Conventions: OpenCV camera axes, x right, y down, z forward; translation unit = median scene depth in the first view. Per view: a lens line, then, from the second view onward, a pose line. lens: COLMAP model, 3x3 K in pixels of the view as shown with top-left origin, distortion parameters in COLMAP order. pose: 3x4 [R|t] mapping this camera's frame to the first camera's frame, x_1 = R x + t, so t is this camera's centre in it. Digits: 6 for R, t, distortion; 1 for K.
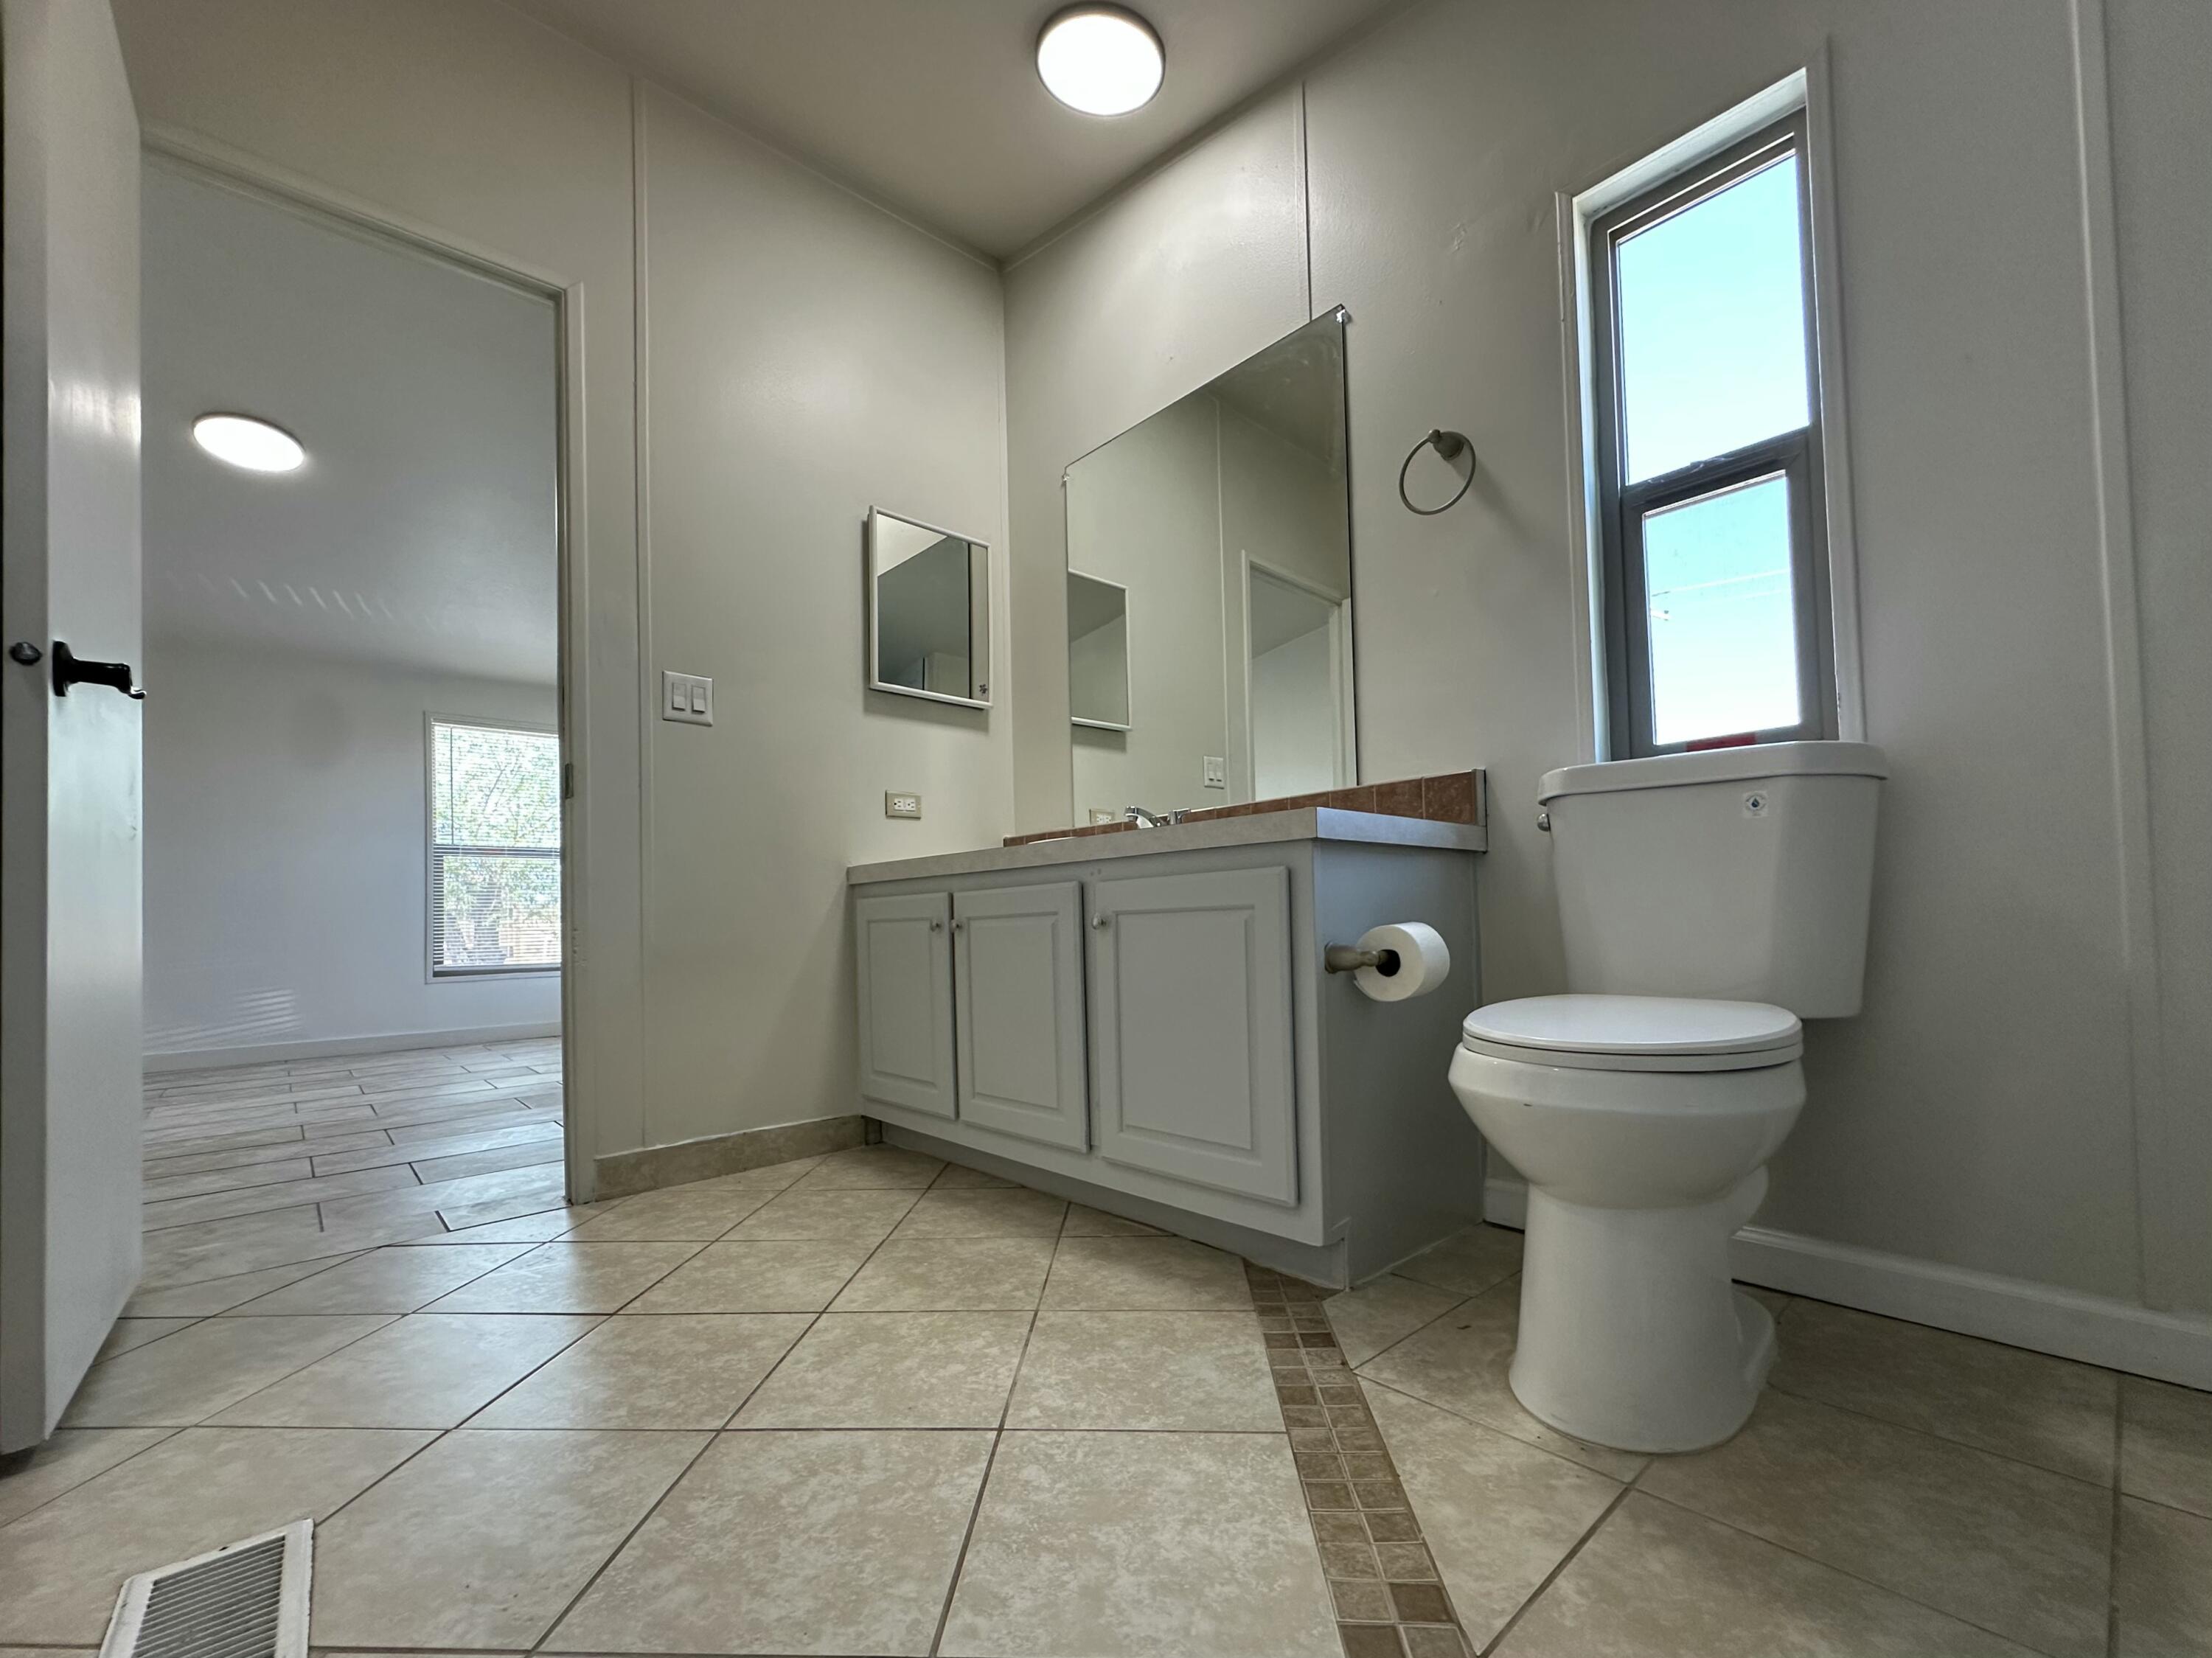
lens RADIAL K [[924.3, 0, 1099.5], [0, 924.3, 898.5], [0, 0, 1]] dist [-0.001608, -0.000603]
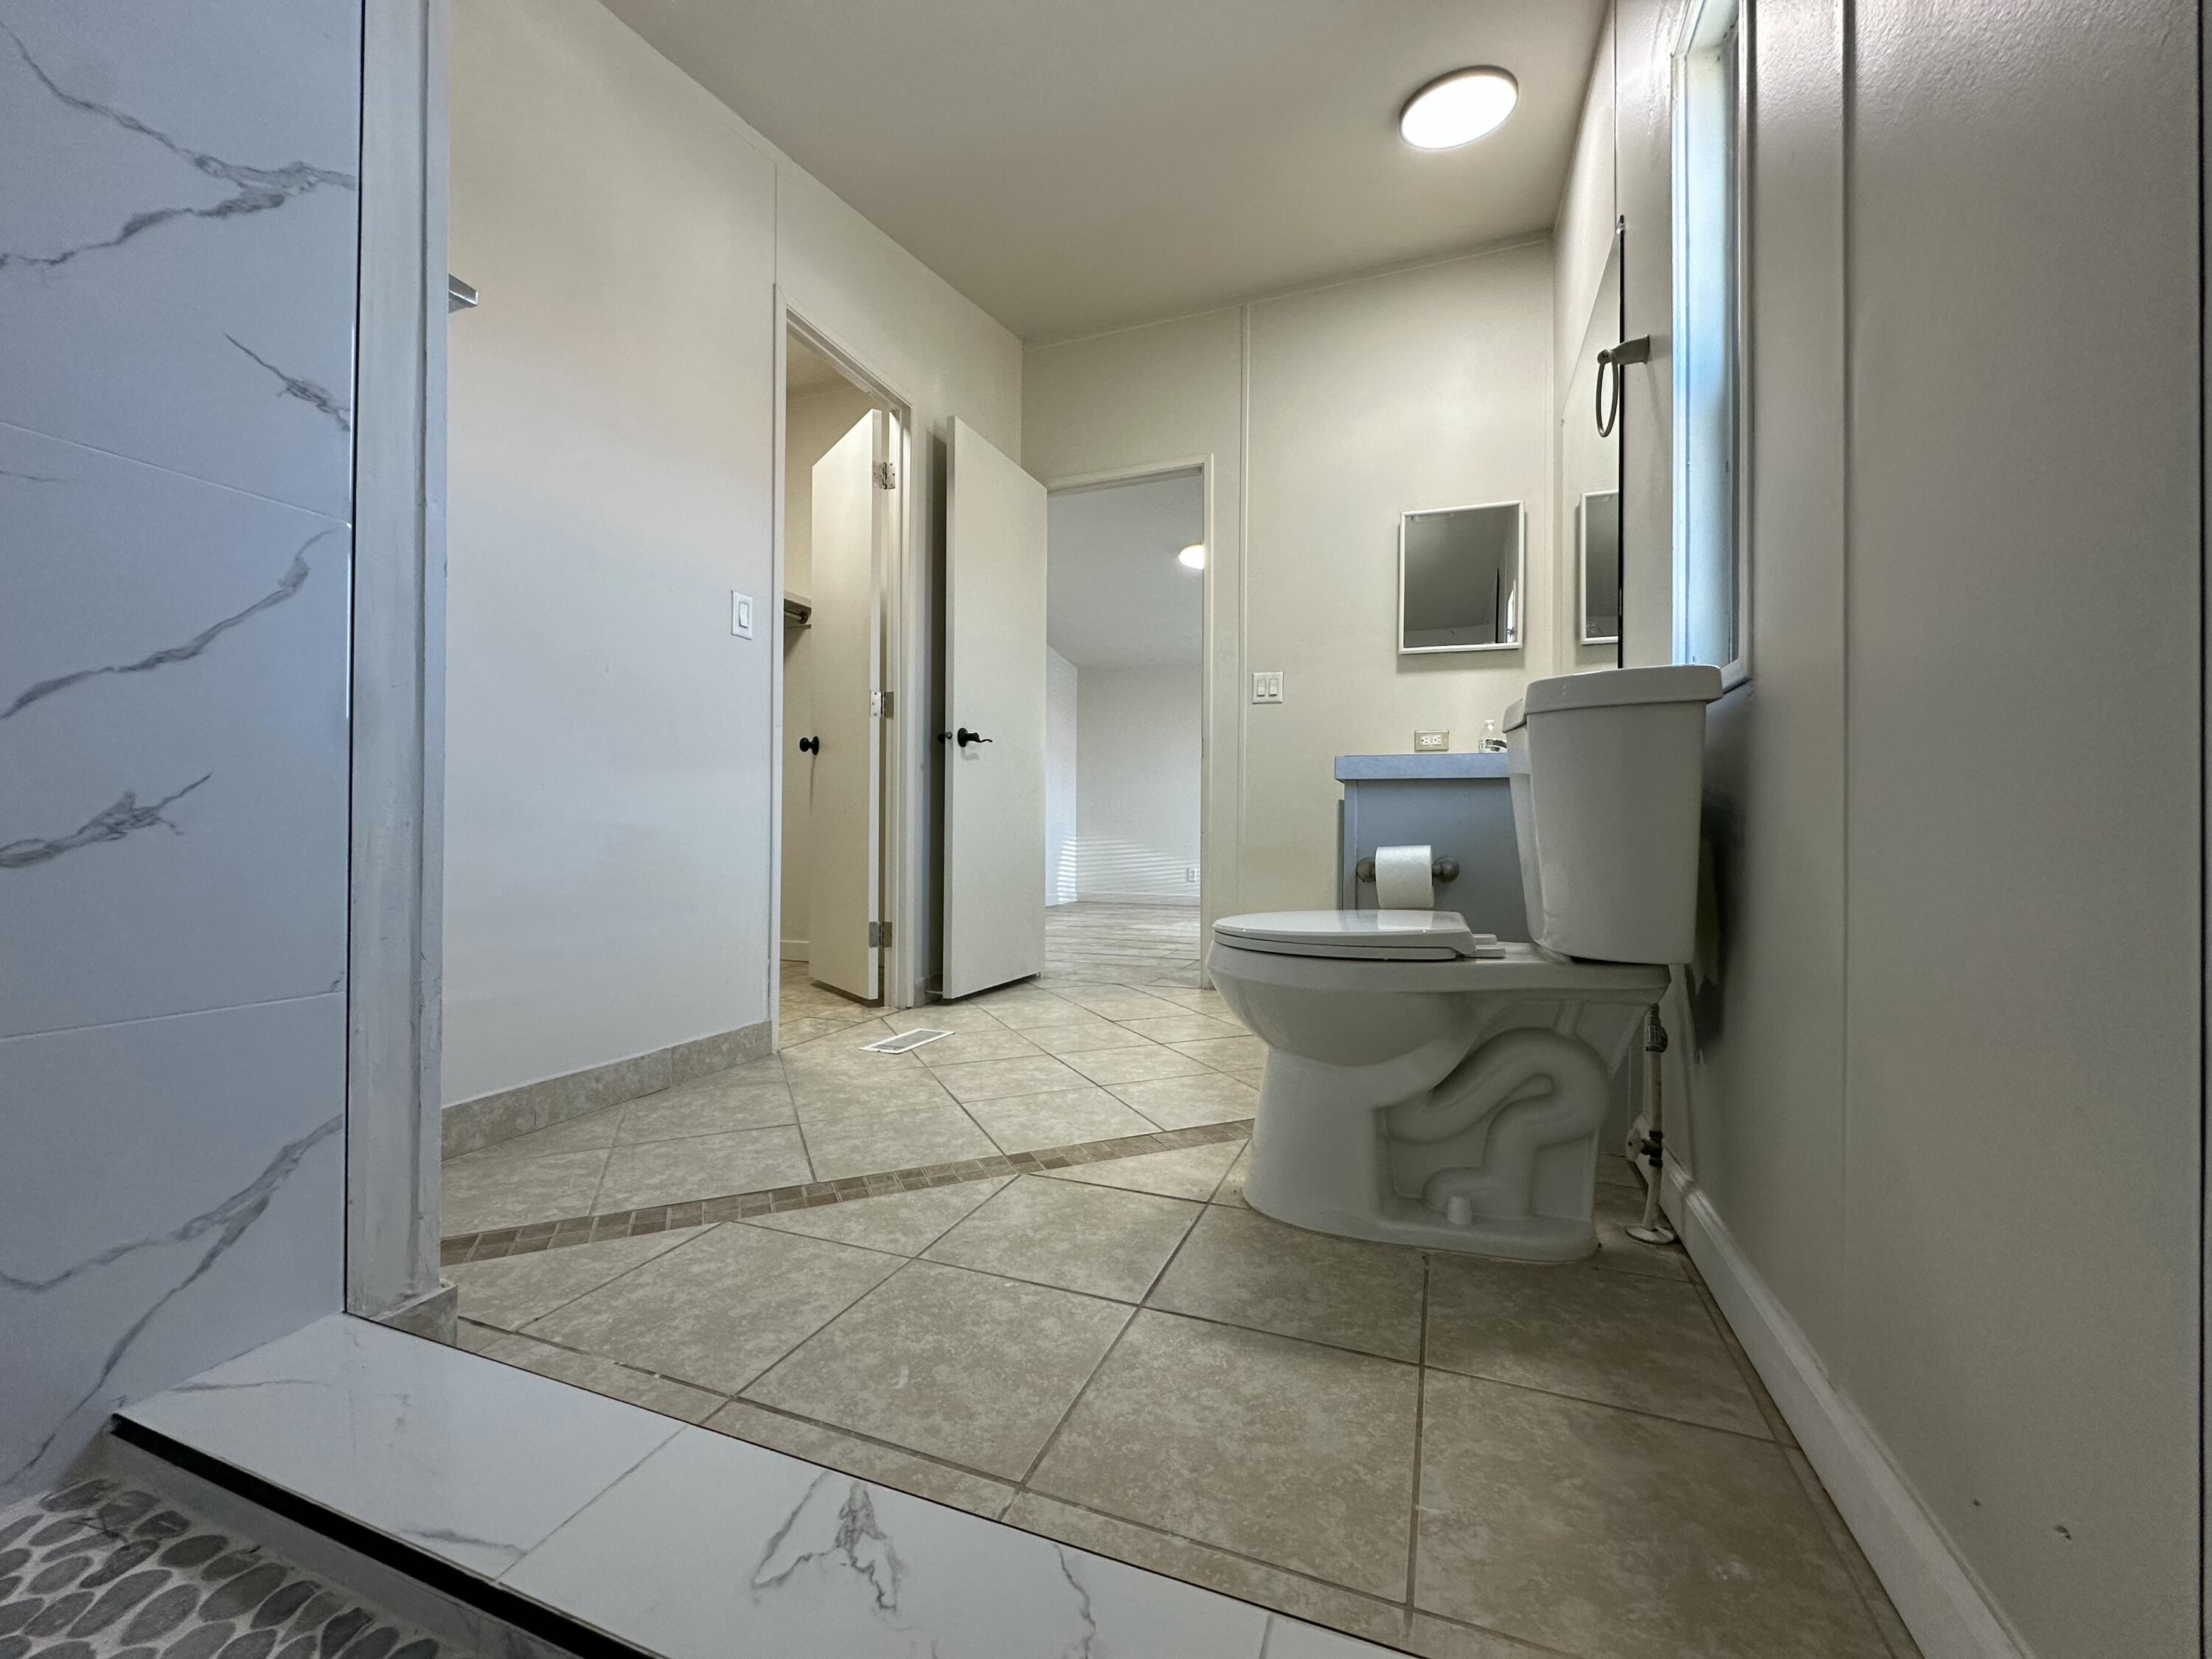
lens RADIAL K [[880.8, 0, 1106.0], [0, 880.8, 829.5], [0, 0, 1]] dist [-0.000997, -0.000091]
pose [[0.455426, 0.024671, -0.889932, 1.318241], [0.003535, 0.999558, 0.029519, -0.035699], [0.890267, -0.016589, 0.455137, 0.120074]]
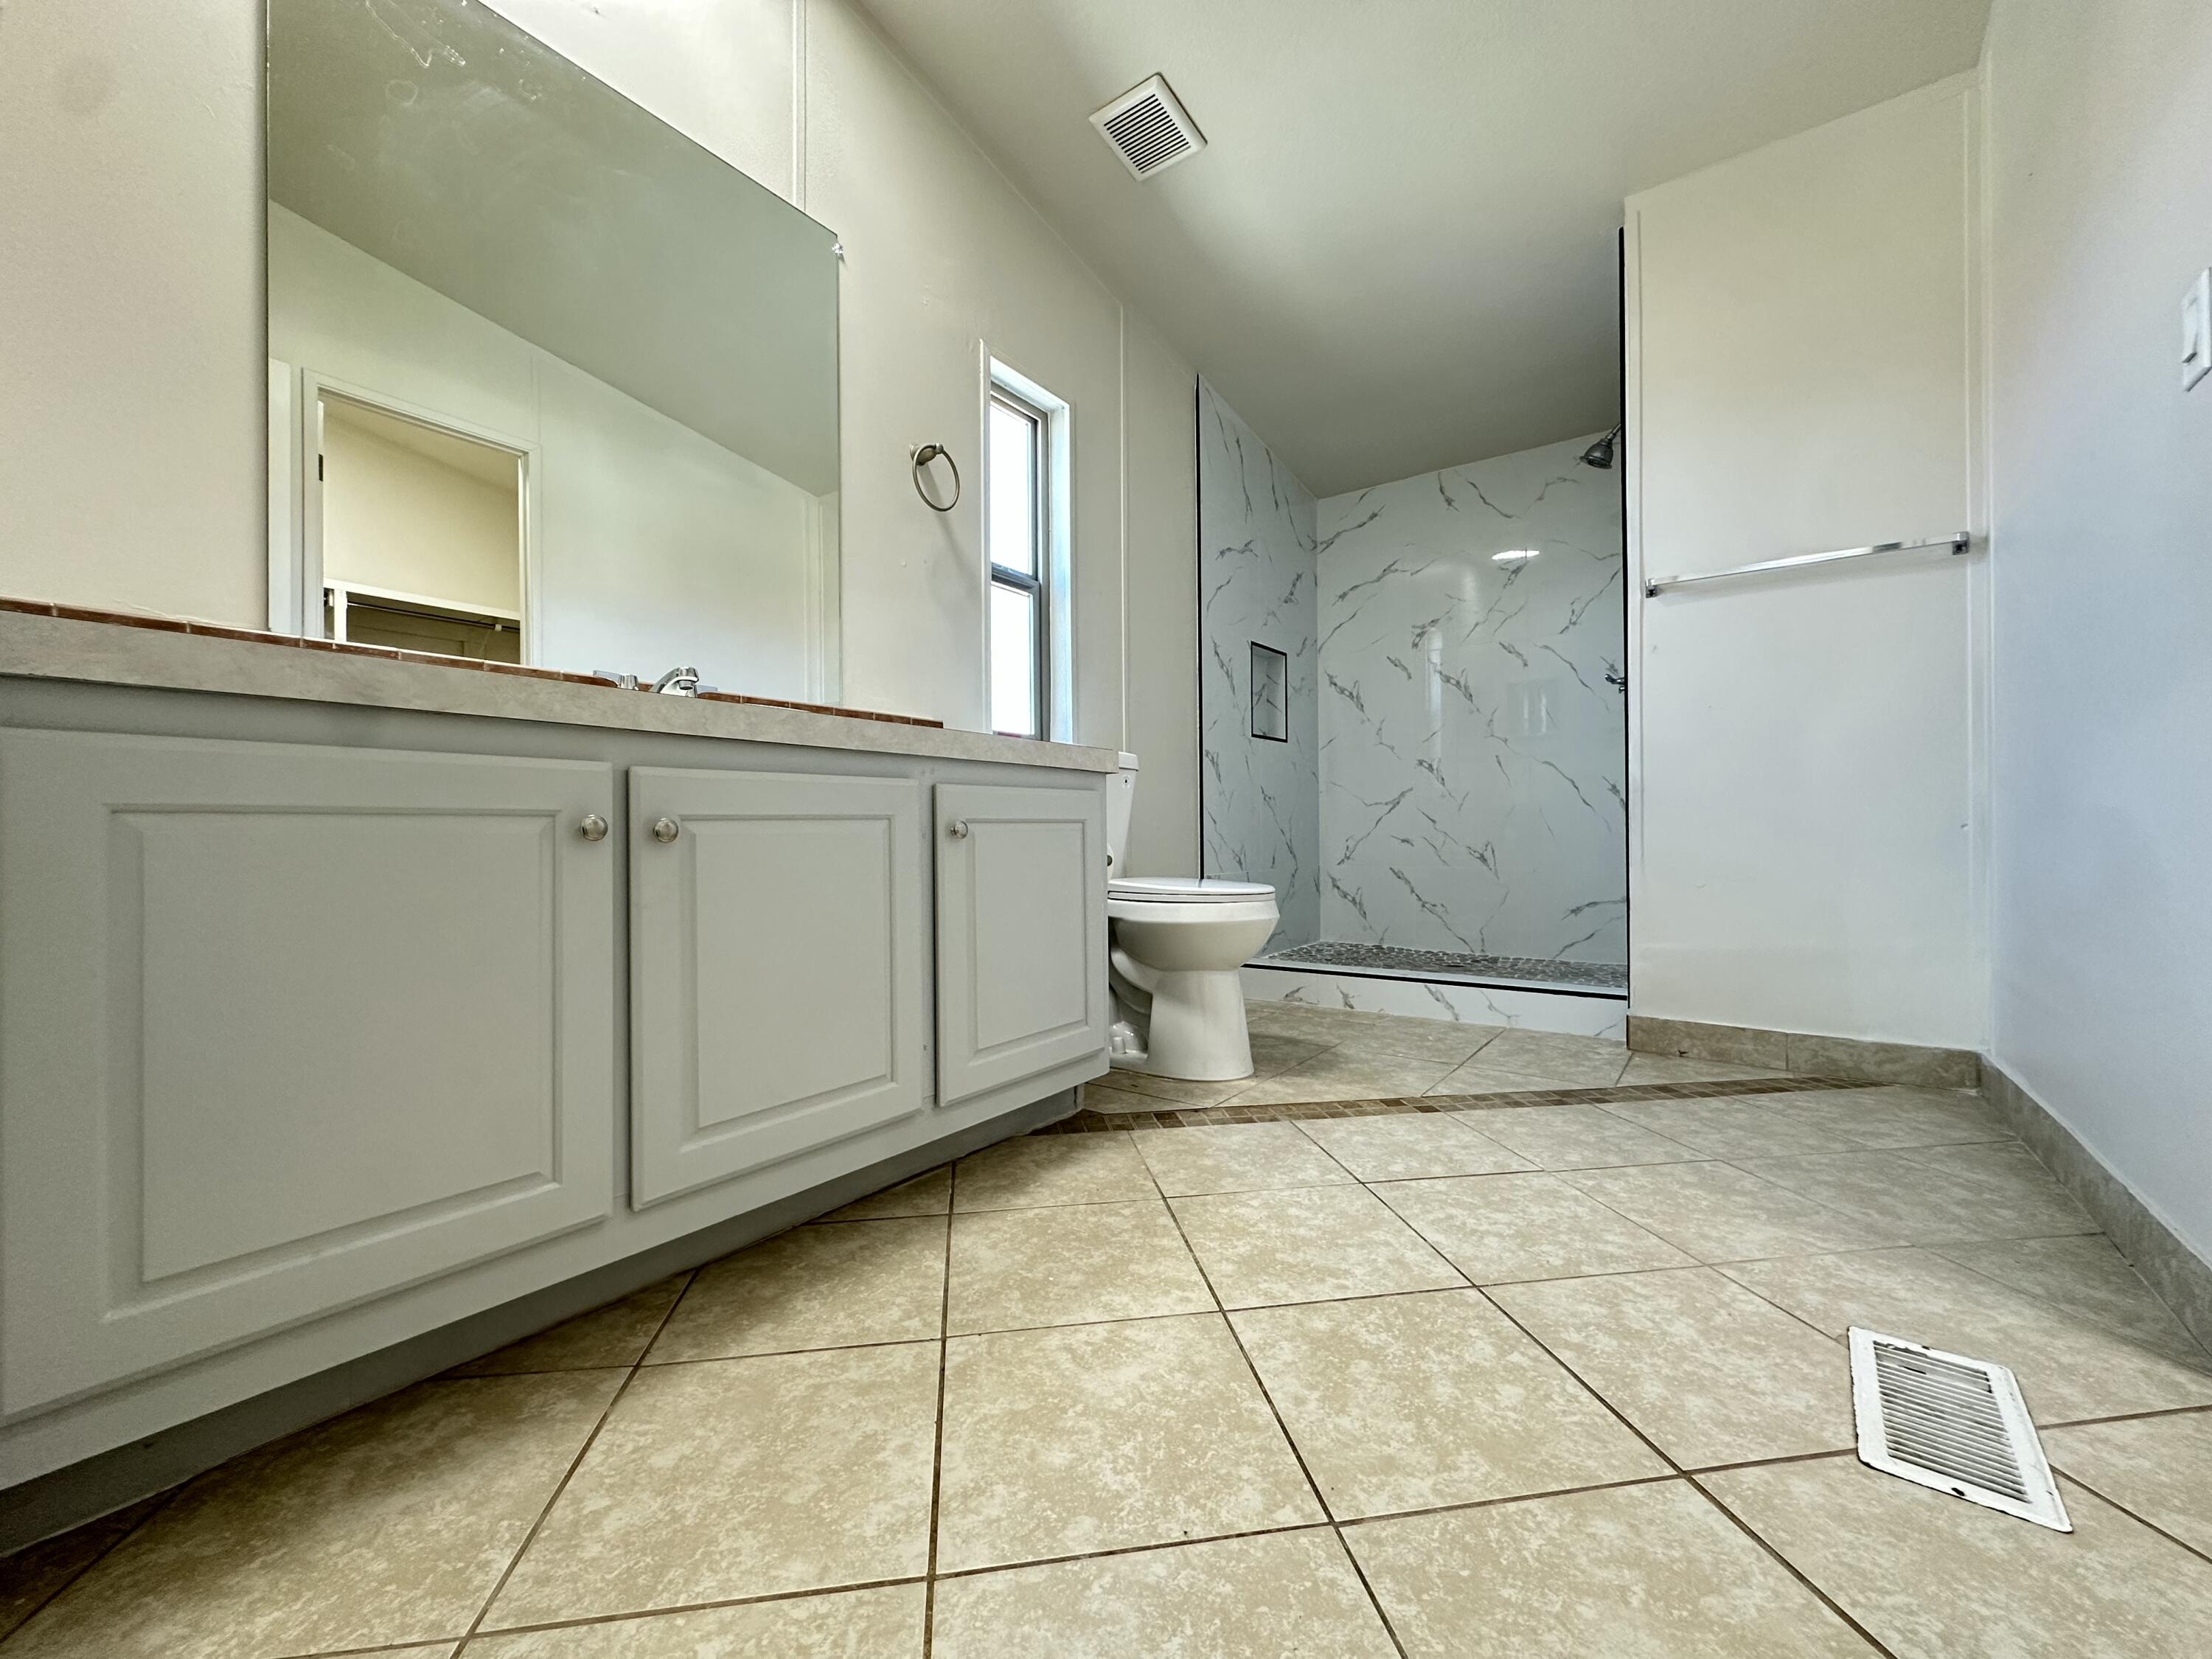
lens RADIAL K [[880.8, 0, 1106.0], [0, 880.8, 829.5], [0, 0, 1]] dist [-0.000997, -0.000091]
pose [[-0.207026, 0.030311, 0.977866, -1.127960], [-0.013839, 0.999329, -0.033906, 0.067527], [-0.978237, -0.020552, -0.206468, 1.381639]]
